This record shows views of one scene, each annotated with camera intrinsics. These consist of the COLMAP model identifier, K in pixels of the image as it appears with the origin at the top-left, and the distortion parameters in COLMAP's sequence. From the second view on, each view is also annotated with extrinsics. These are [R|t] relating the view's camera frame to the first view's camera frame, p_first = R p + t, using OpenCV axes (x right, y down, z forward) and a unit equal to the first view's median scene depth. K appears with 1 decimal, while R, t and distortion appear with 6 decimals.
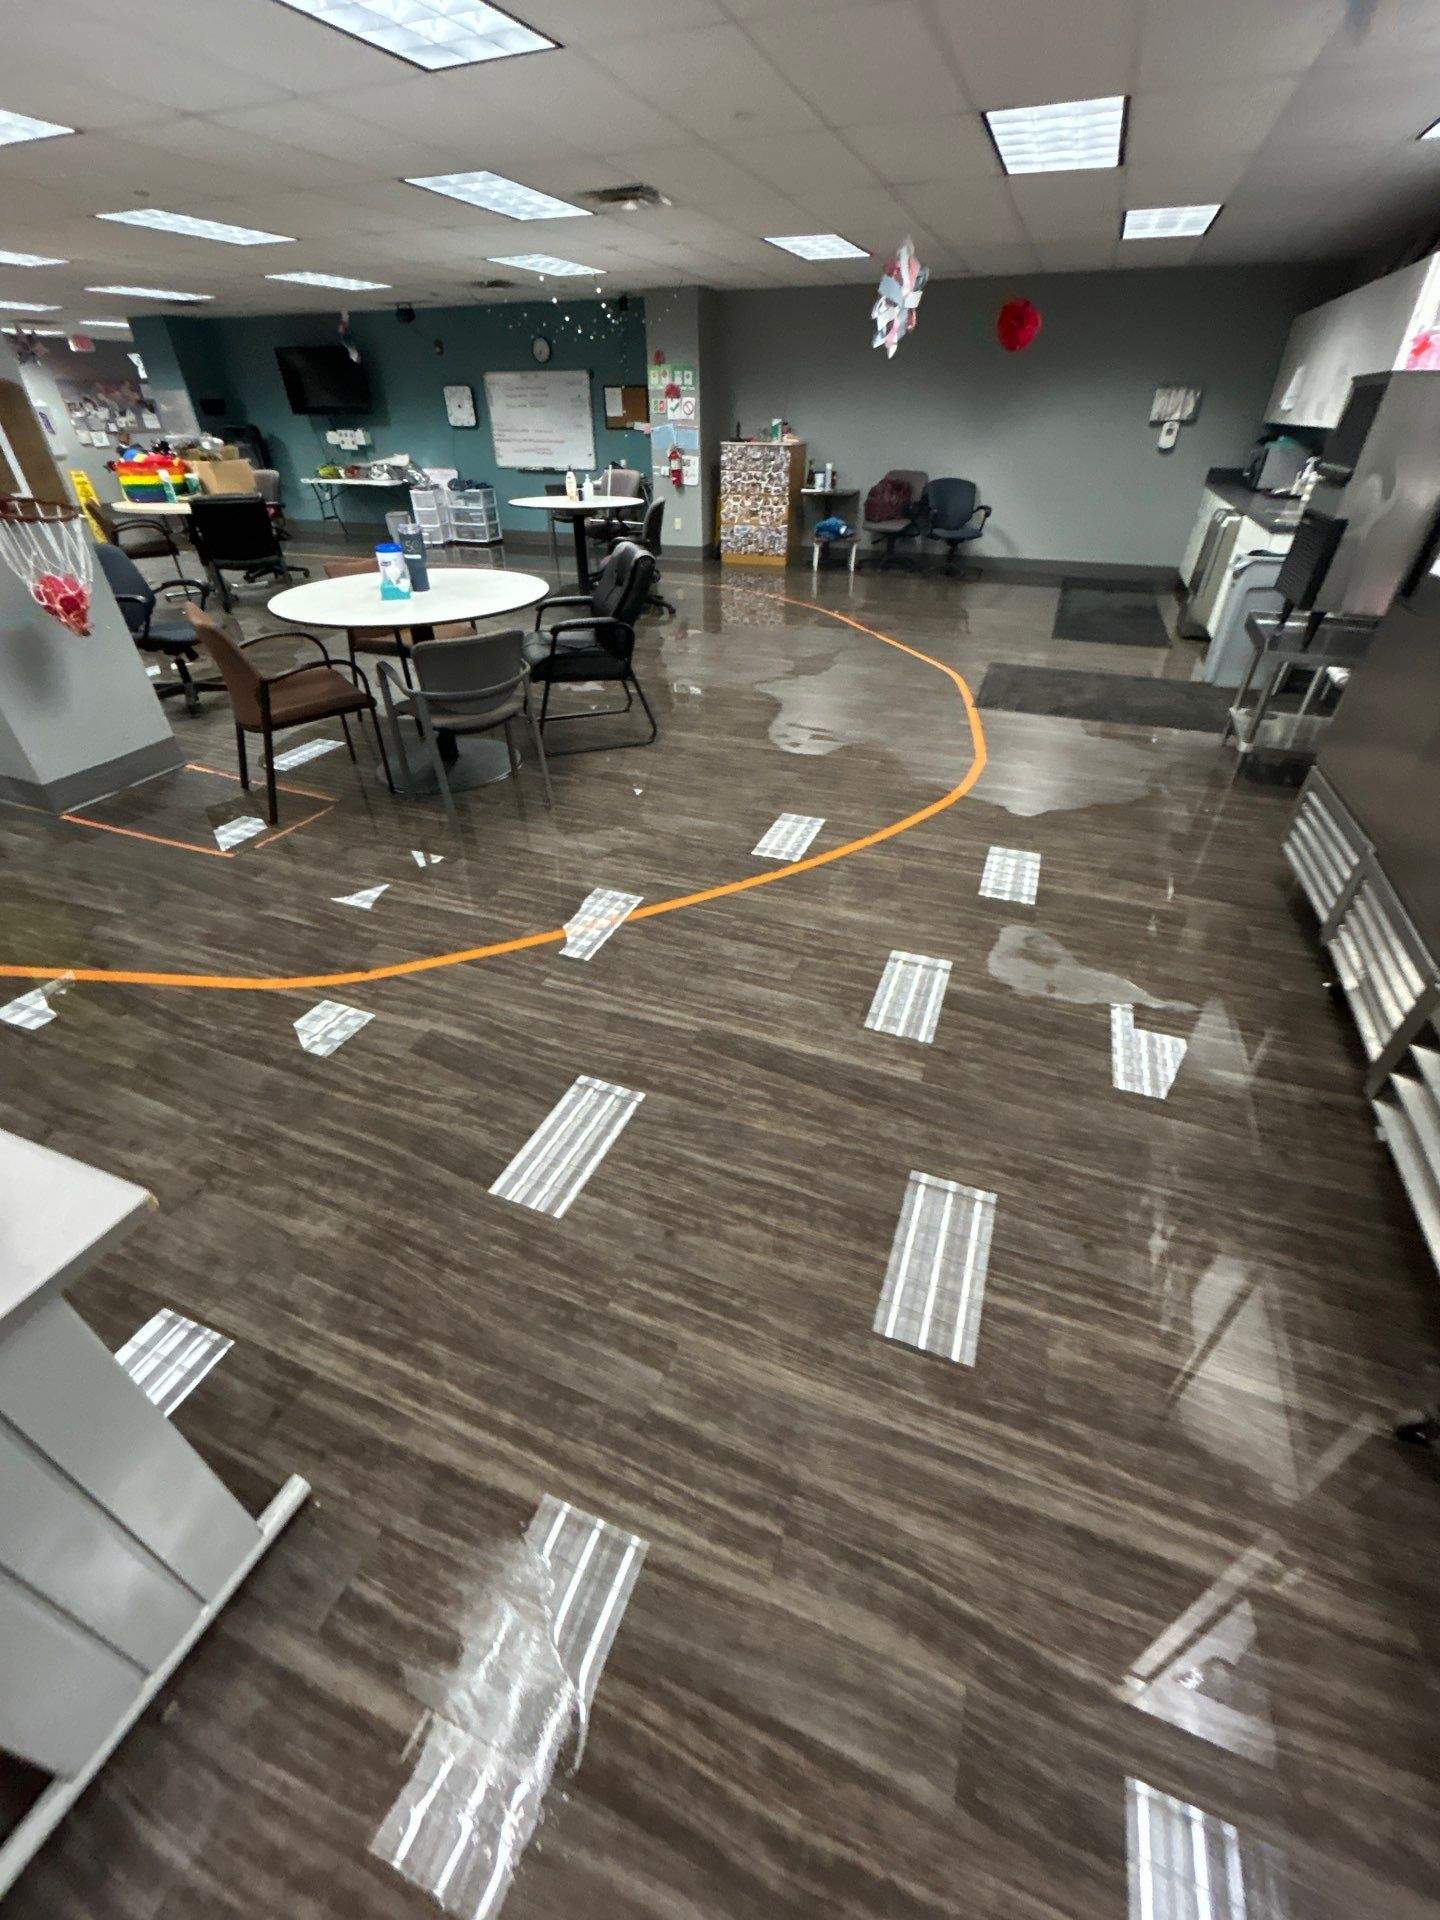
lens RADIAL K [[771.8, 0, 721.0], [0, 771.8, 955.9], [0, 0, 1]] dist [-0.000037, -0.000008]
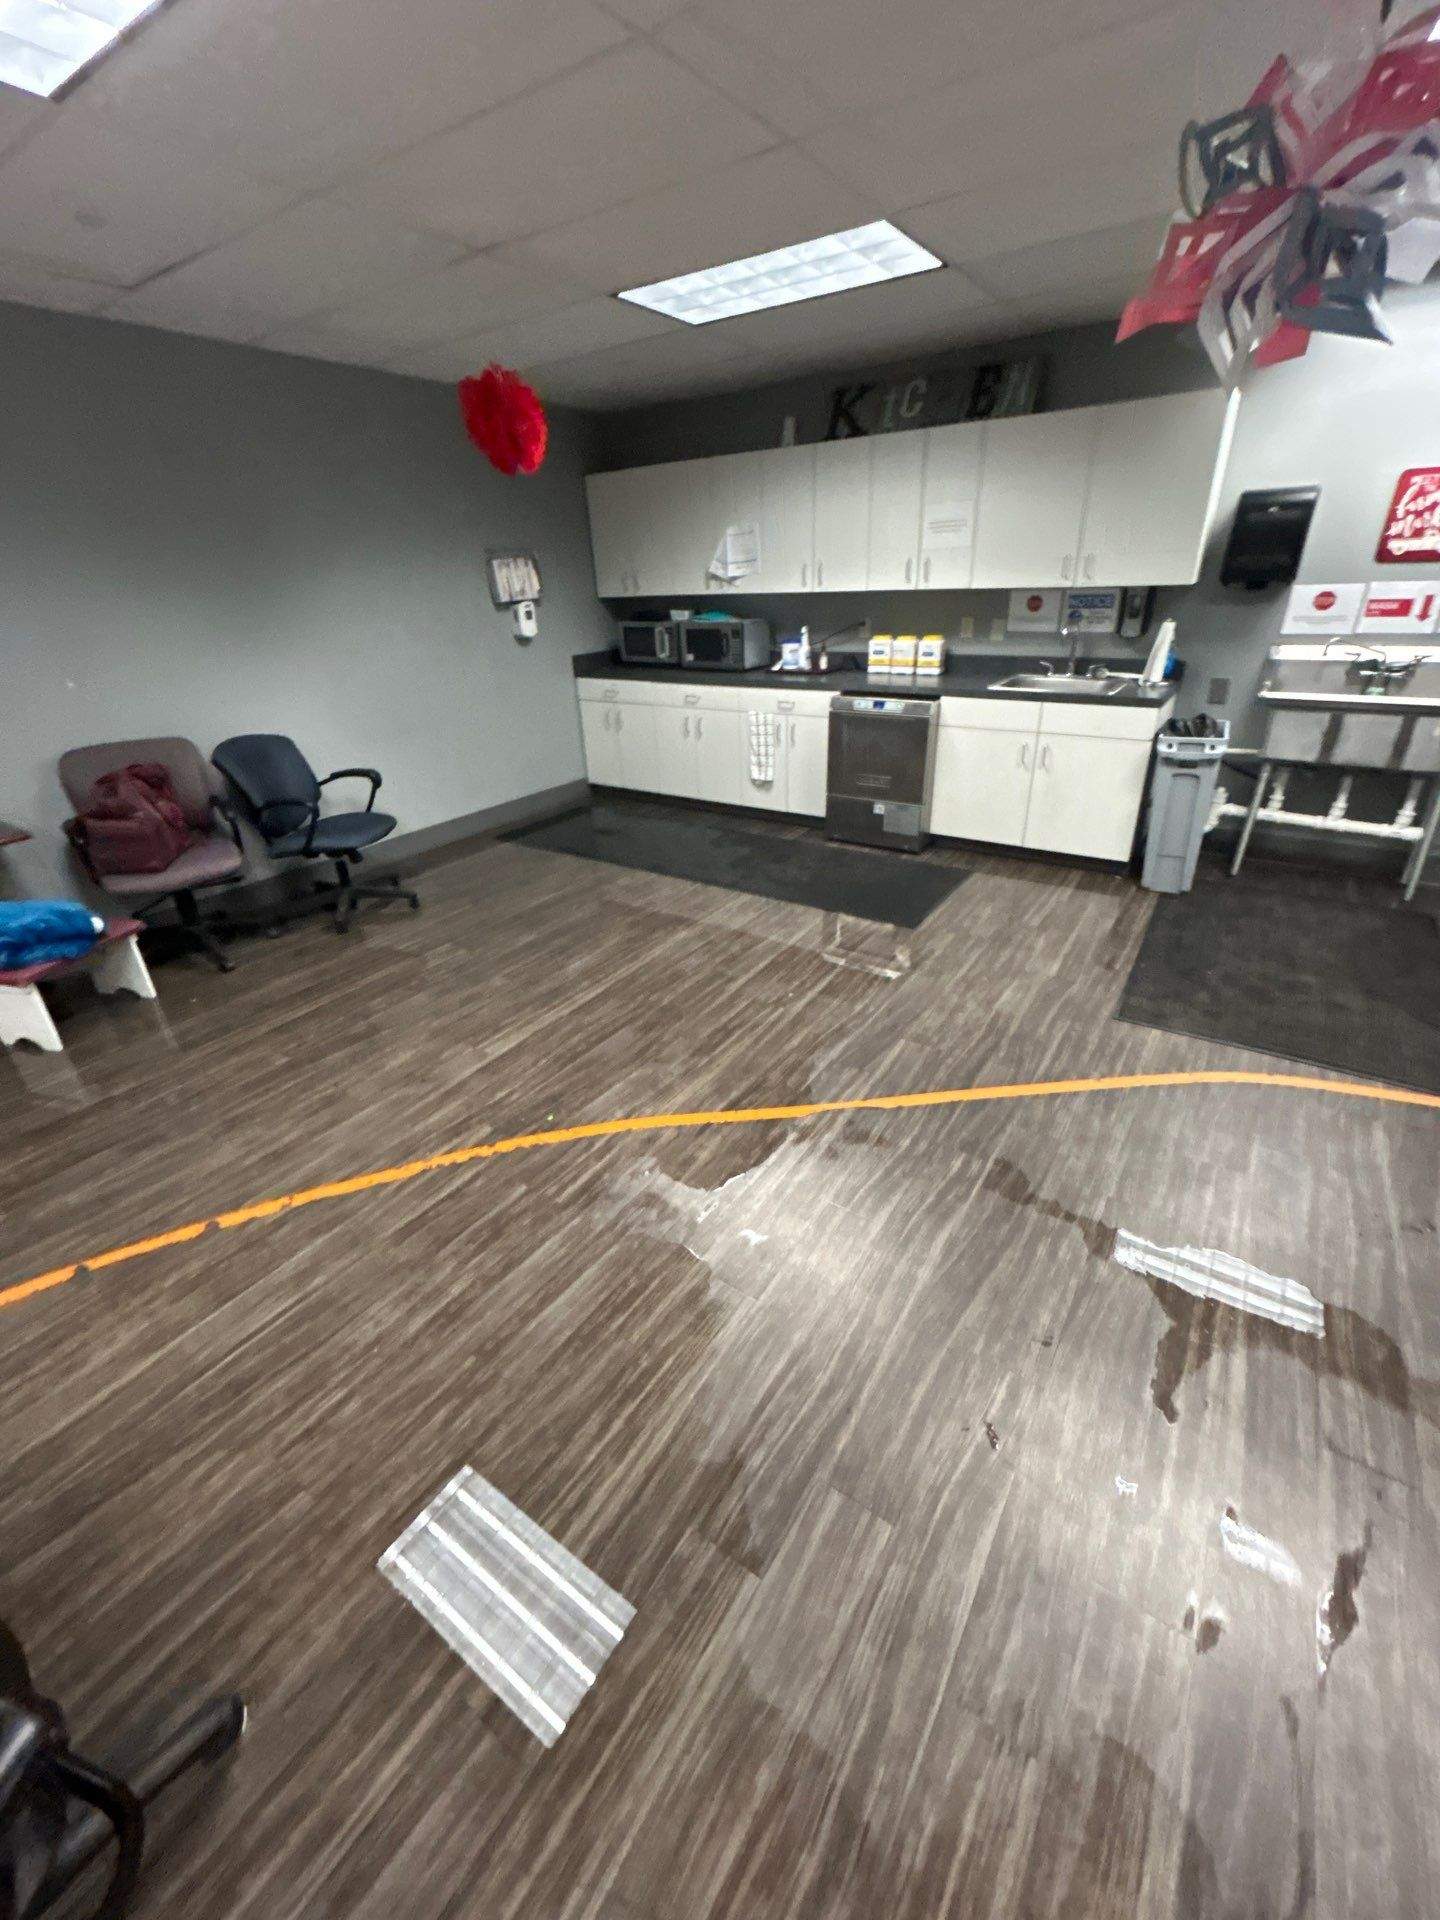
lens RADIAL K [[745.1, 0, 729.5], [0, 745.1, 967.5], [0, 0, 1]] dist [-0.001484, -0.000059]
pose [[0.198717, -0.465396, 0.862507, -0.084433], [0.592679, 0.757965, 0.272436, -0.465558], [-0.780540, 0.457052, 0.426451, 0.650674]]
